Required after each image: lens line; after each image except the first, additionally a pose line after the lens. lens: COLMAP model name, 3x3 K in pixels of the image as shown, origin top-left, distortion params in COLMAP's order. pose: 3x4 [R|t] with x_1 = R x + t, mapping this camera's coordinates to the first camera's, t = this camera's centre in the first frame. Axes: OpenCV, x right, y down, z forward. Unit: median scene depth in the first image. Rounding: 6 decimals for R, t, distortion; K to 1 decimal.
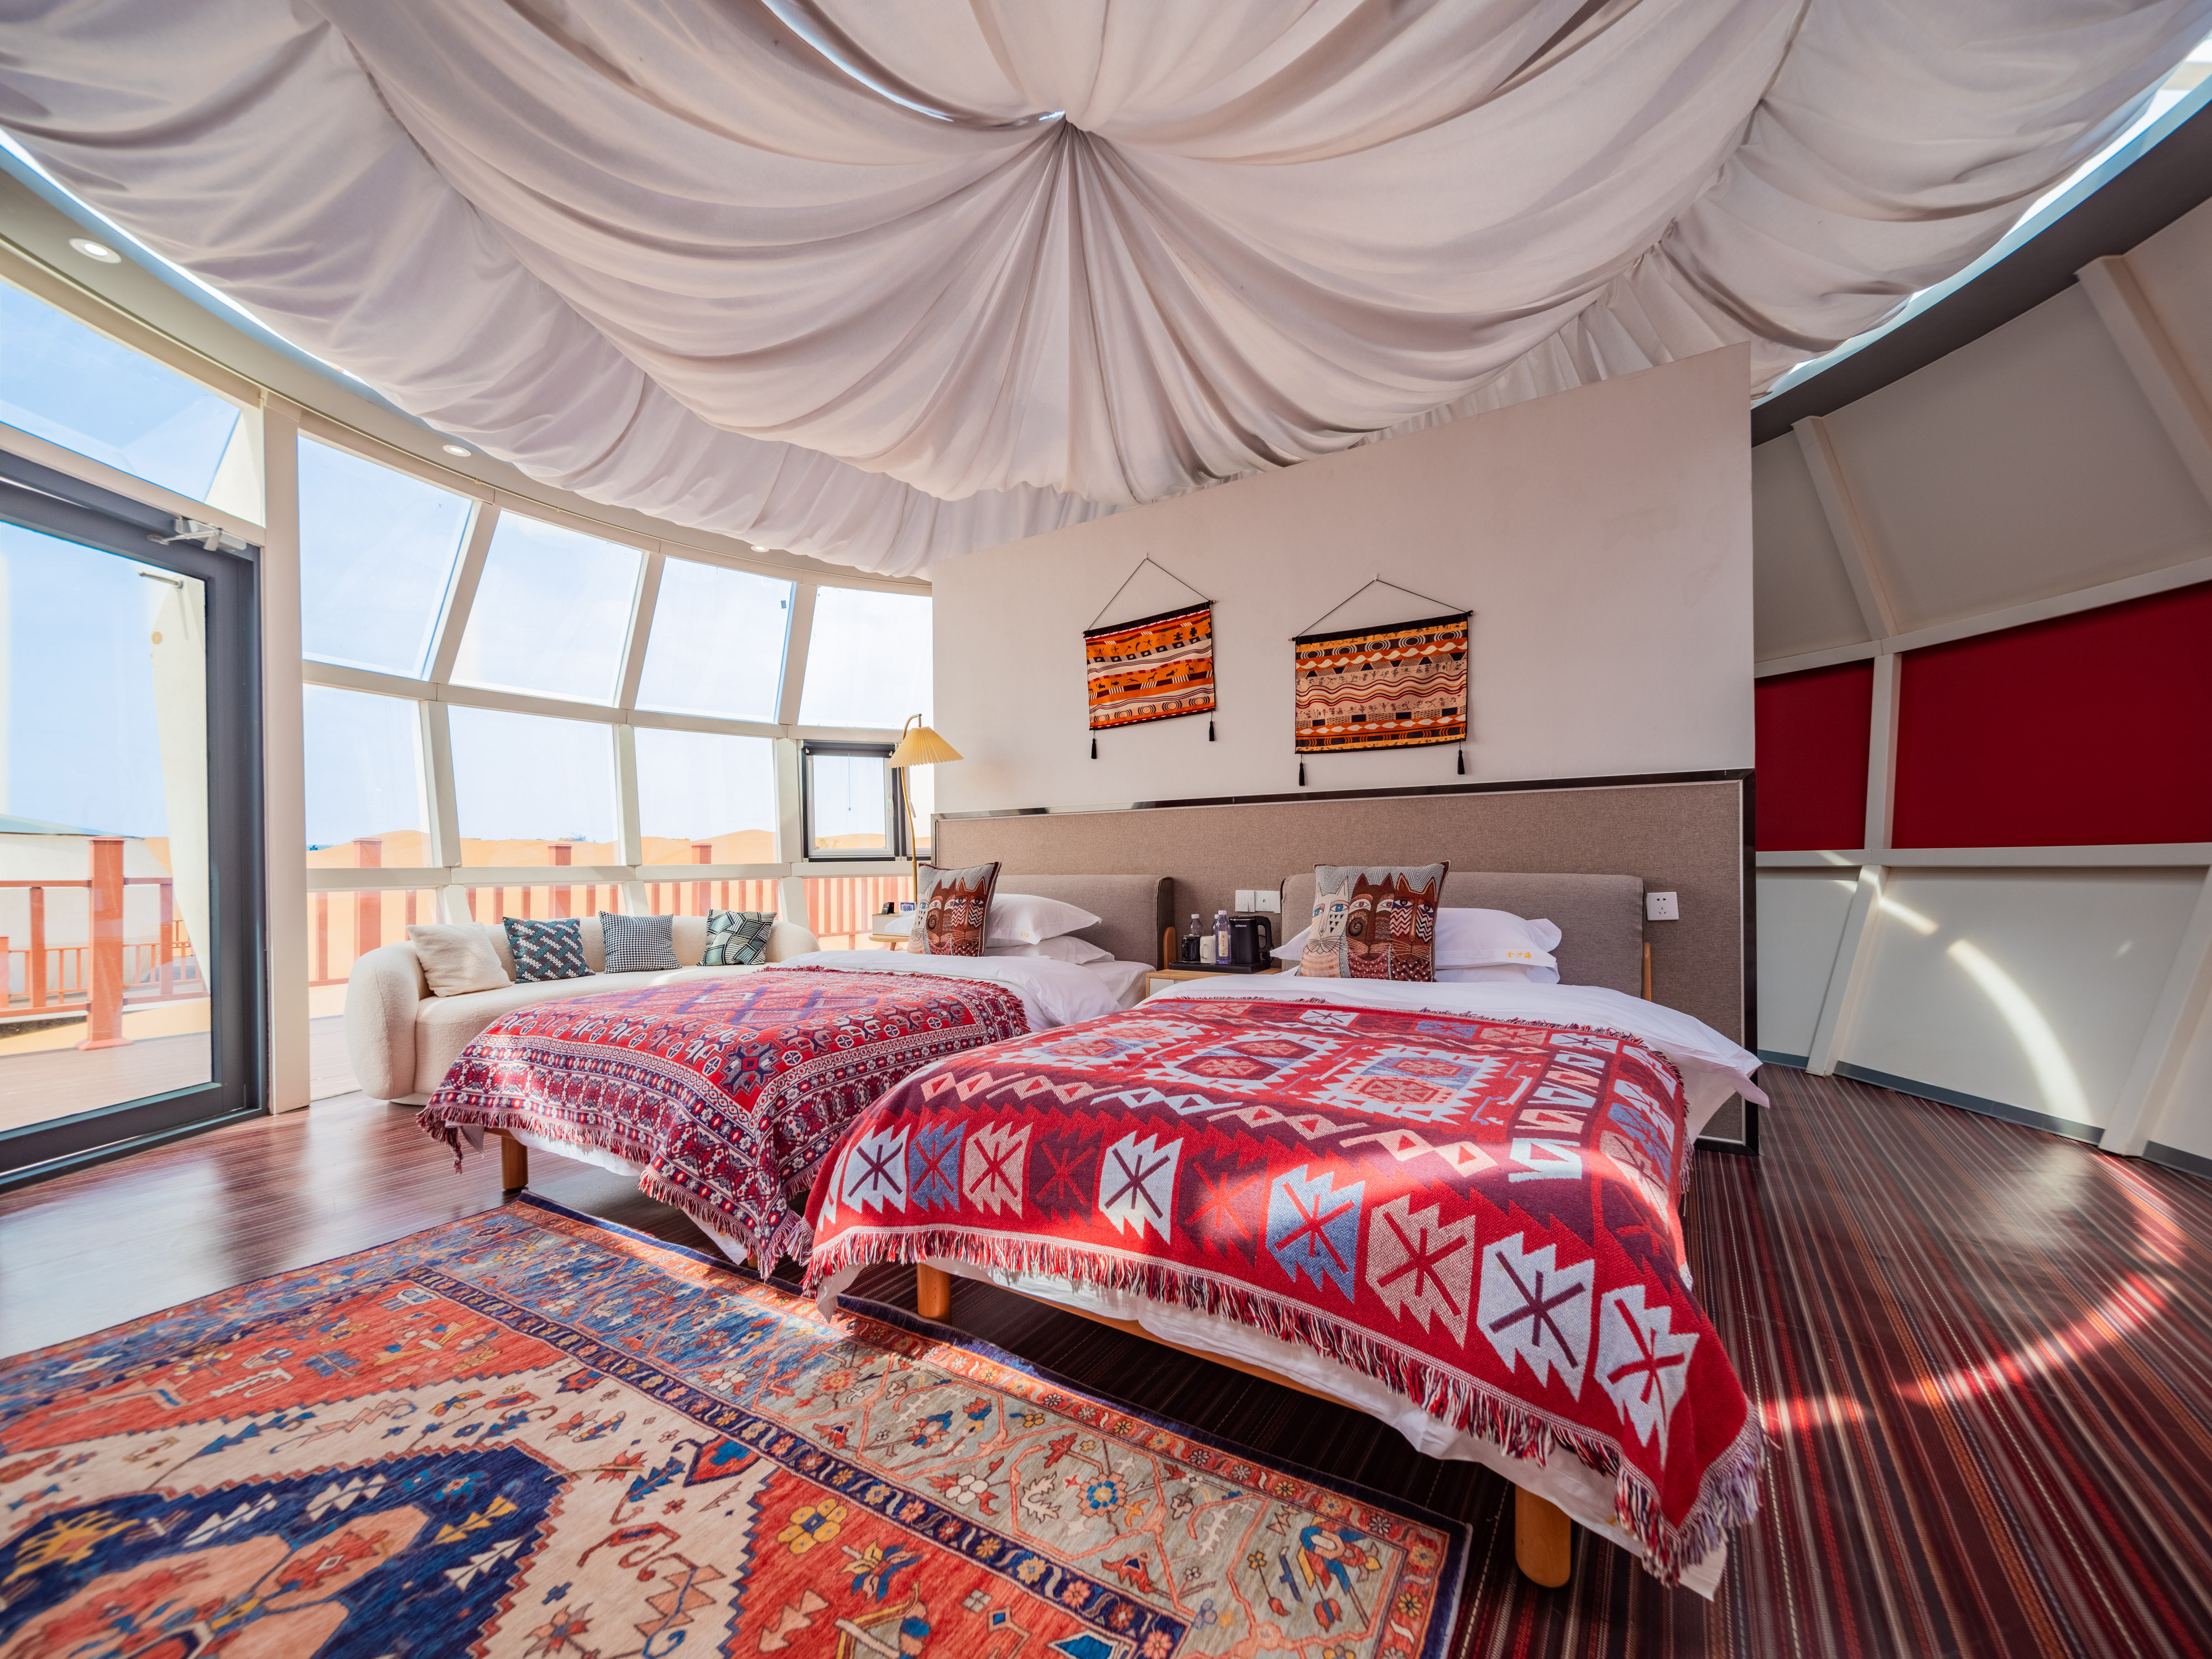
lens RADIAL K [[868.9, 0, 1109.1], [0, 868.9, 856.7], [0, 0, 1]] dist [0.001137, -0.002034]
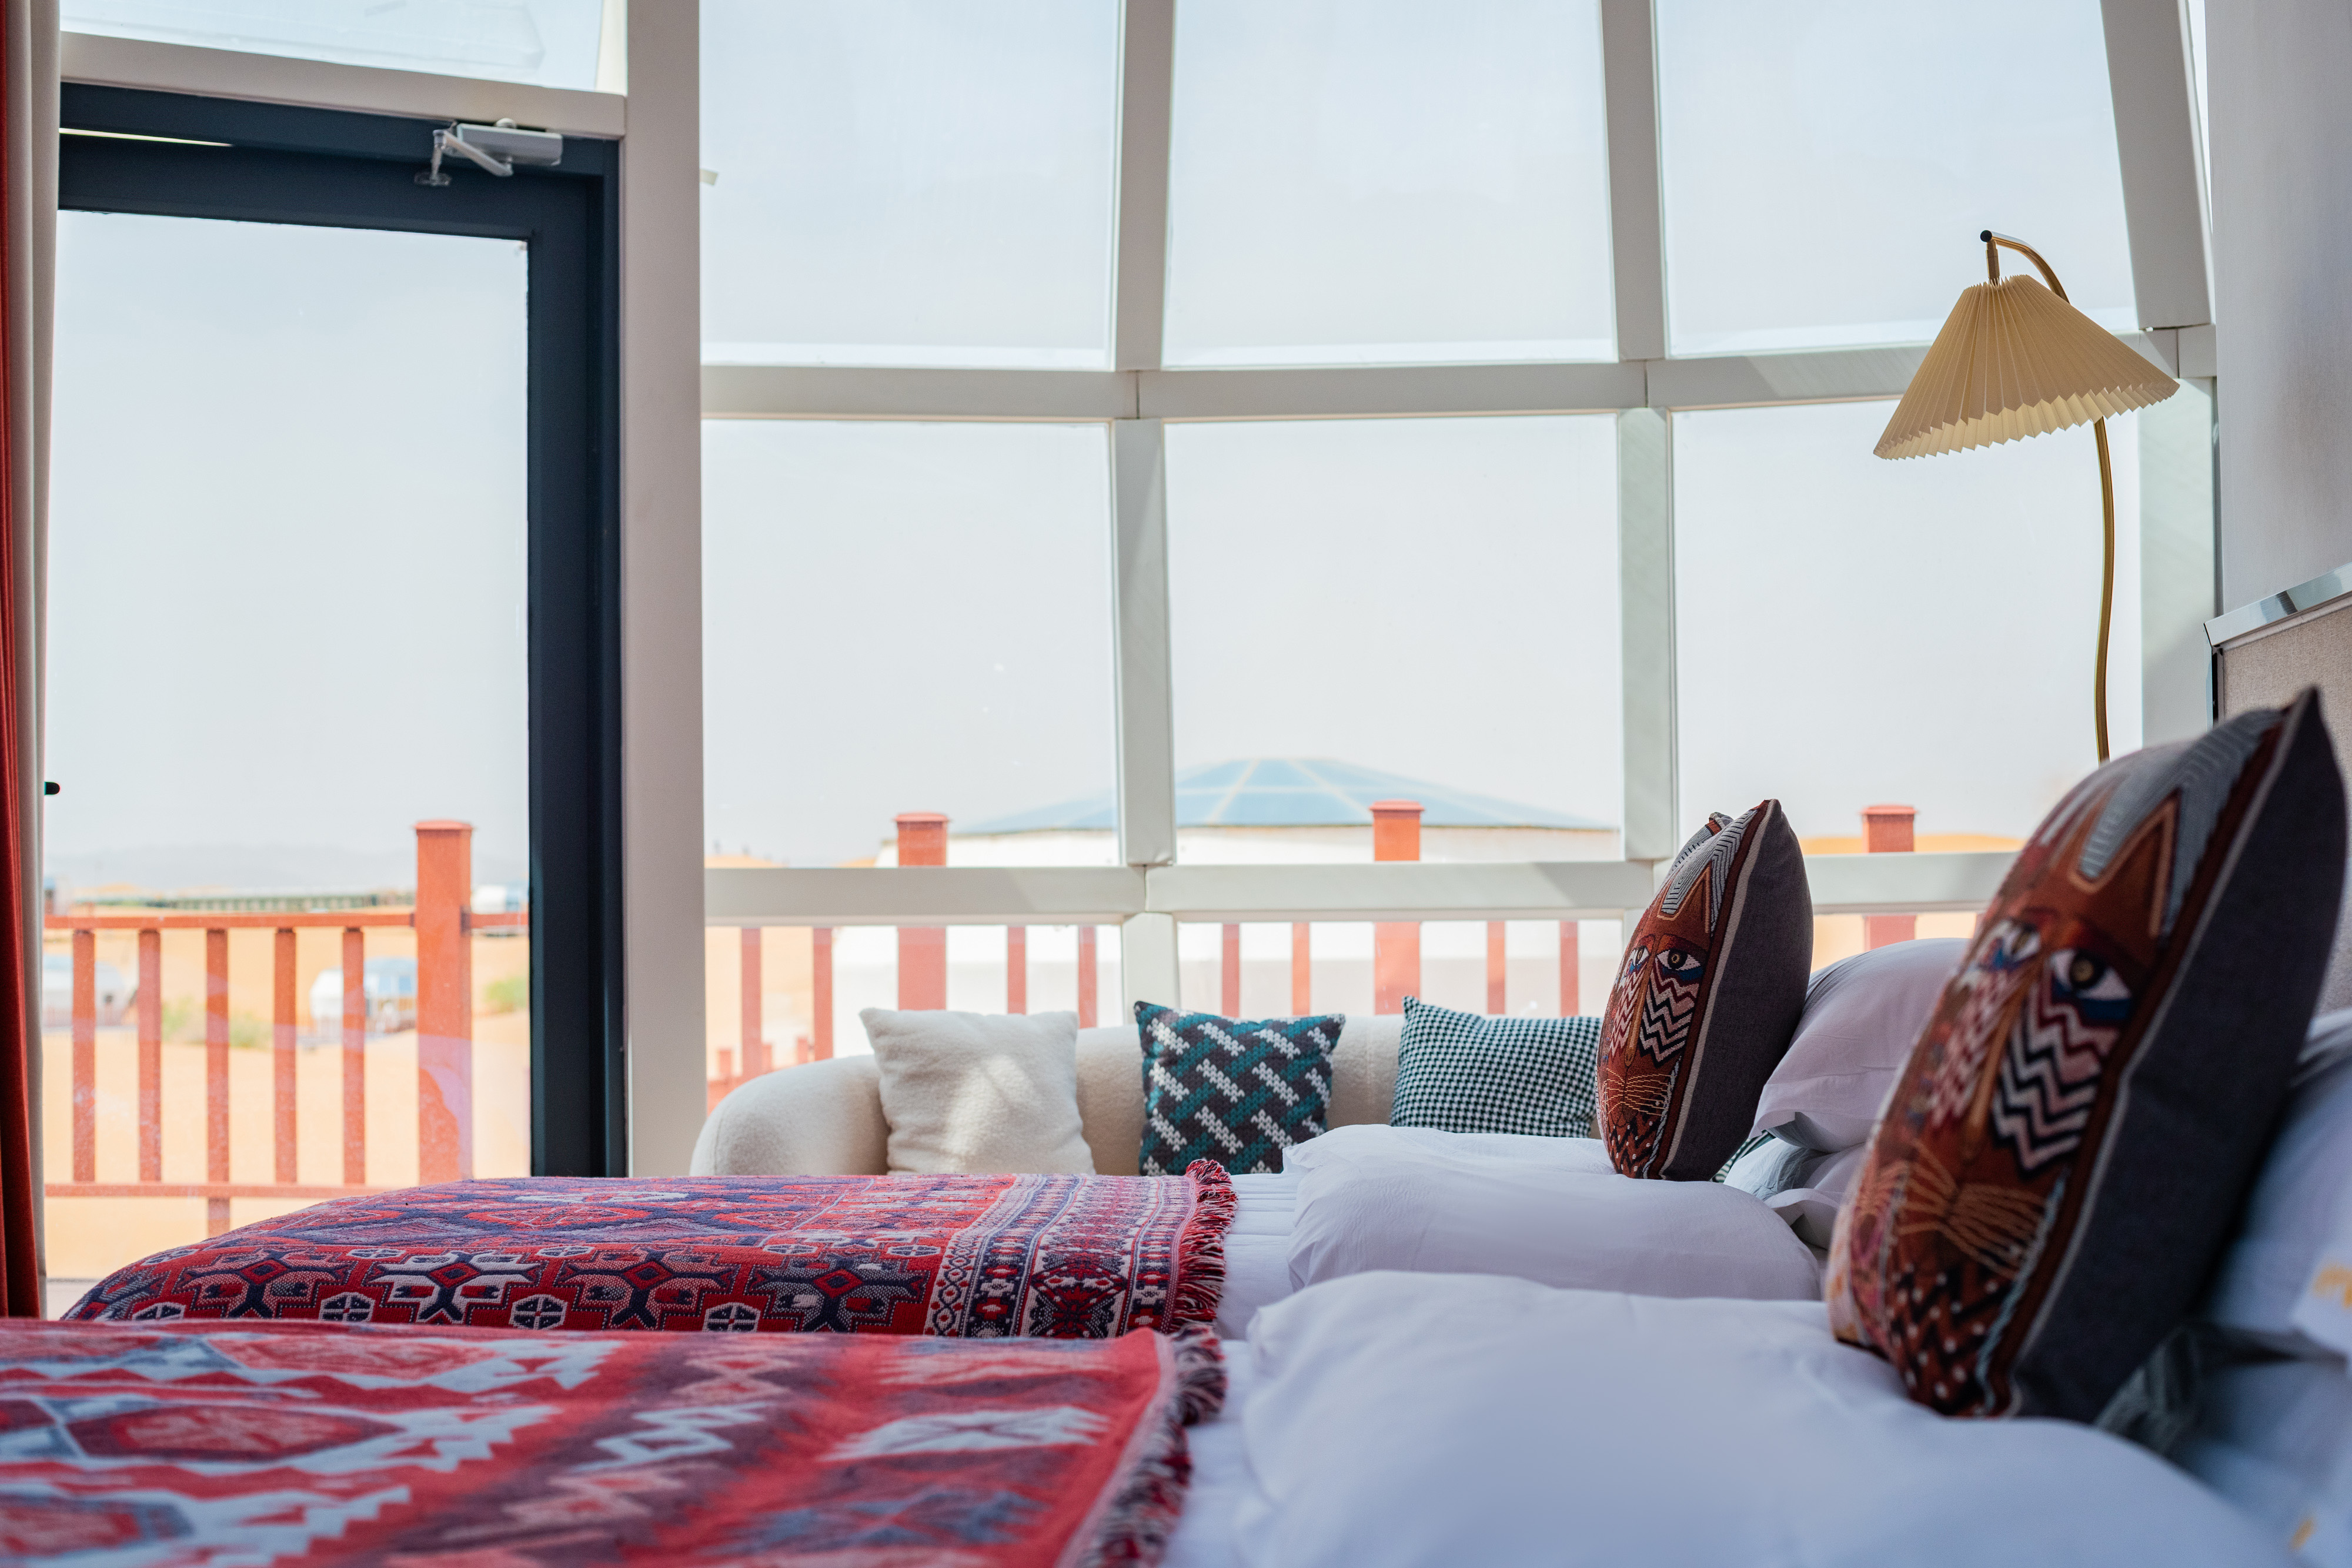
lens RADIAL K [[3441.2, 0, 1172.0], [0, 3441.2, 784.5], [0, 0, 1]] dist [-0.145839, 0.000000]
pose [[0.471300, -0.036762, -0.881207, 0.694943], [0.011971, 0.999306, -0.035286, 0.039593], [0.881892, 0.006081, 0.471412, 0.448207]]
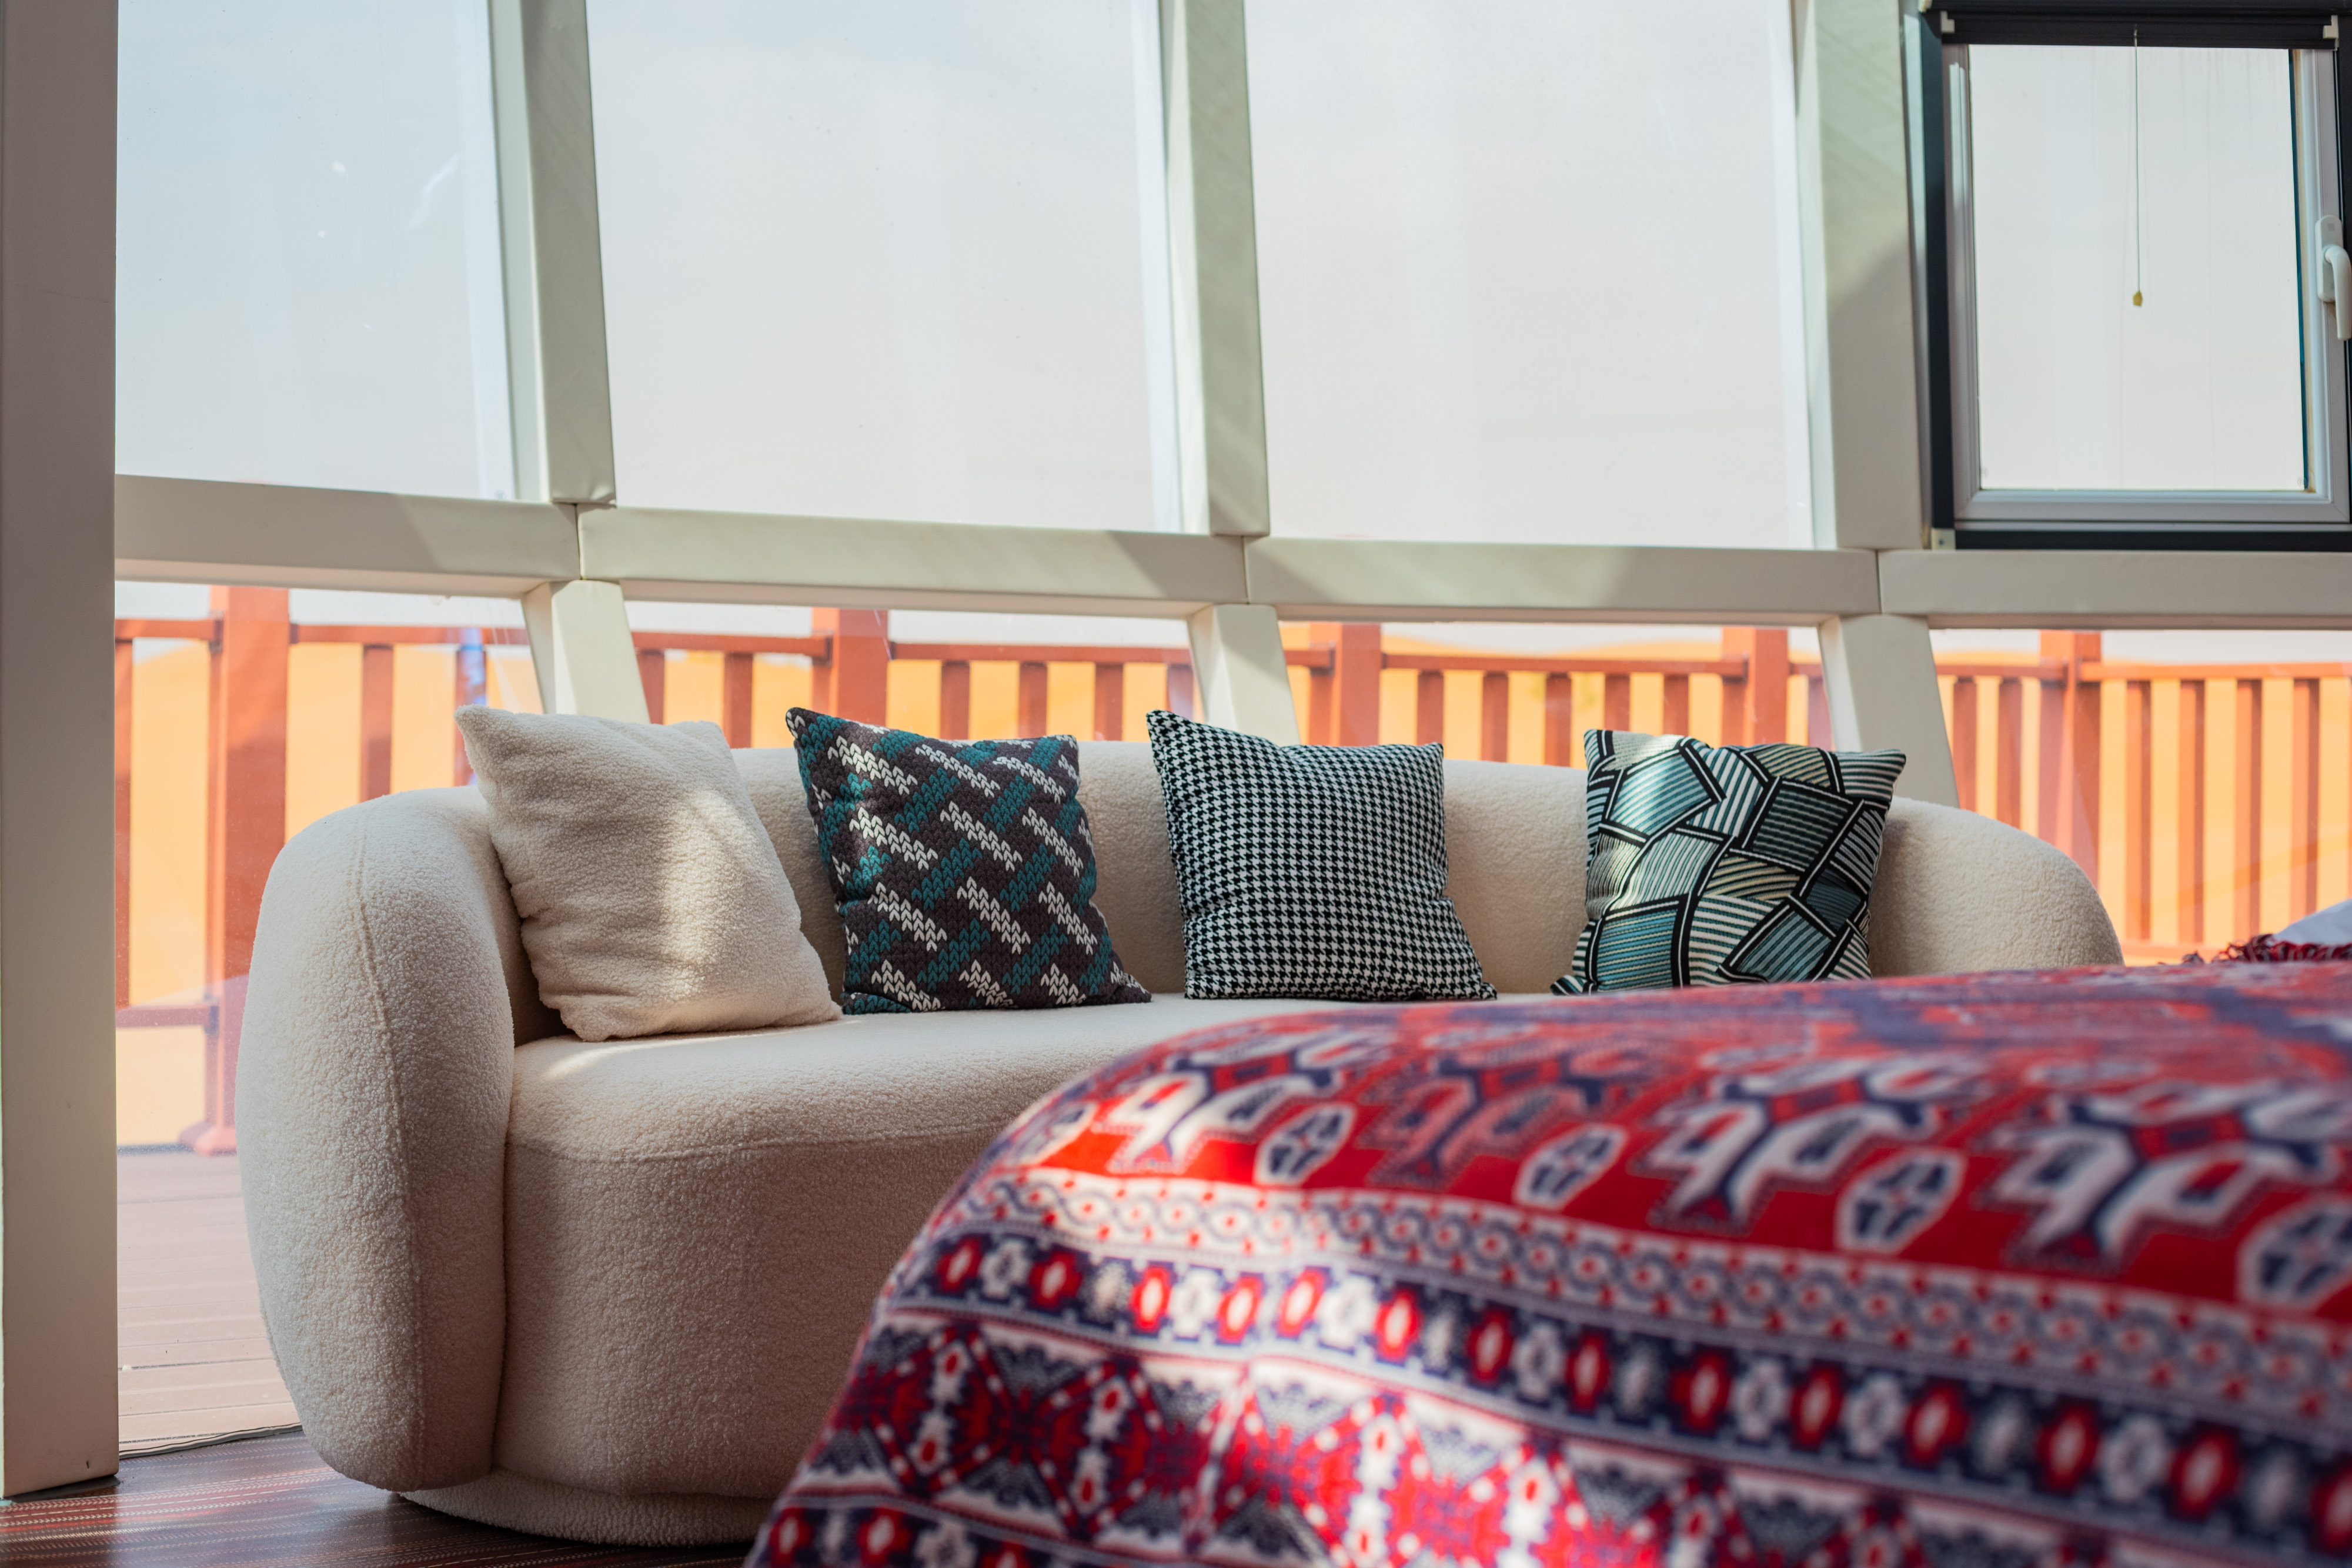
lens RADIAL K [[3441.2, 0, 1179.3], [0, 3441.2, 774.9], [0, 0, 1]] dist [-0.145839, 0.000000]
pose [[0.912757, 0.017676, -0.408119, -0.328770], [-0.012403, 0.999802, 0.015562, 0.091015], [0.408314, -0.009142, 0.912796, 0.326254]]
